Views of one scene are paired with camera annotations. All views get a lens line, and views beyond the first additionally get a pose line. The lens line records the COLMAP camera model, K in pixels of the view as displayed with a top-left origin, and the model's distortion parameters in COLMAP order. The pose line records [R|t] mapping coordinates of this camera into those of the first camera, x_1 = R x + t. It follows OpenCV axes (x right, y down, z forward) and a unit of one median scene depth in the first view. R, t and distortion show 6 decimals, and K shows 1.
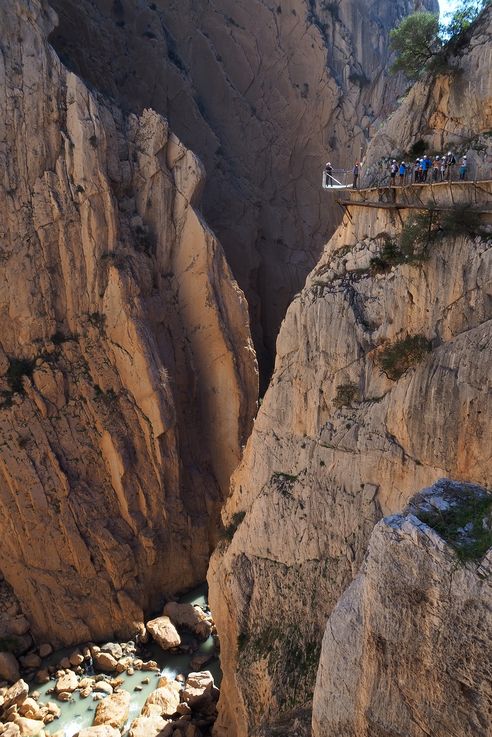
lens RADIAL K [[609.0, 0, 248.1], [0, 609.0, 365.7], [0, 0, 1]] dist [-0.026194, 0.010100]
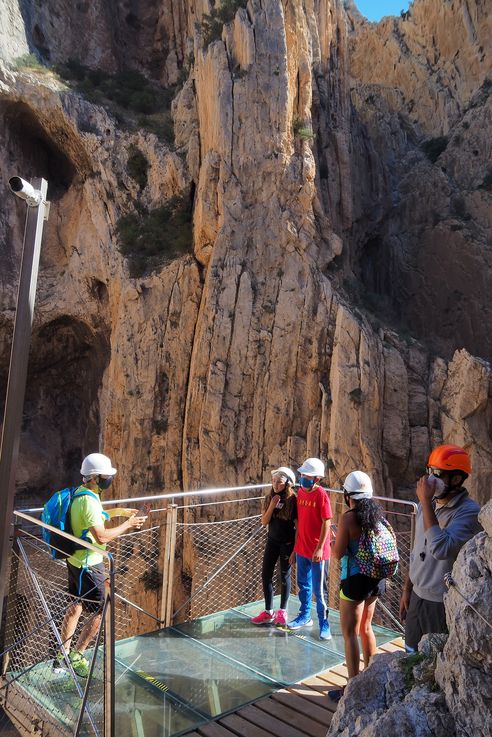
lens RADIAL K [[609.0, 0, 241.7], [0, 609.0, 369.6], [0, 0, 1]] dist [-0.026194, 0.010100]
pose [[0.722923, -0.037057, -0.689934, 0.086297], [-0.249591, 0.917124, -0.310785, -0.117960], [0.644272, 0.396875, 0.653762, 0.350582]]
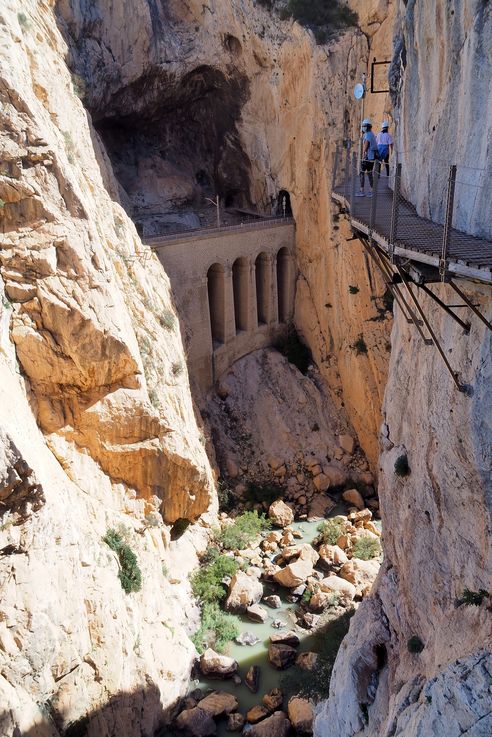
lens RADIAL K [[609.0, 0, 251.6], [0, 609.0, 369.3], [0, 0, 1]] dist [-0.026194, 0.010100]
pose [[0.866096, 0.143696, -0.478779, 0.016063], [-0.127098, 0.989618, 0.067098, 0.092368], [0.483450, 0.002738, 0.875367, -0.252565]]
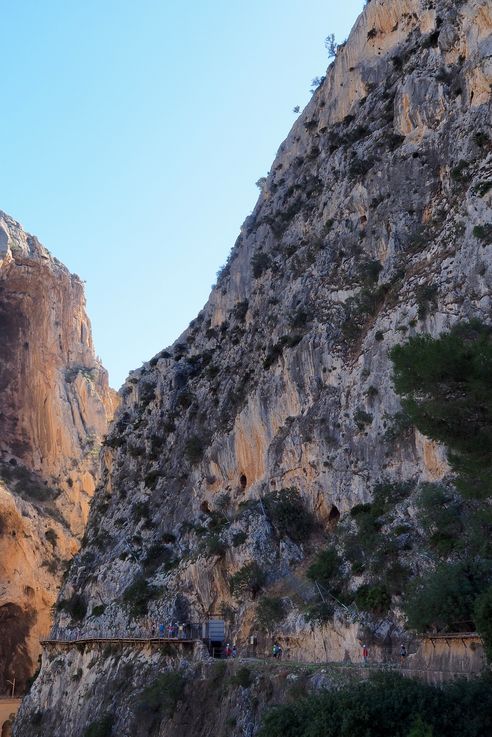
lens RADIAL K [[789.4, 0, 250.1], [0, 789.4, 344.7], [0, 0, 1]] dist [0.015318, 0.000000]
pose [[0.973039, -0.097503, -0.209017, 0.663969], [-0.062093, 0.762045, -0.644540, 0.568050], [0.222125, 0.640141, 0.735446, -1.521894]]
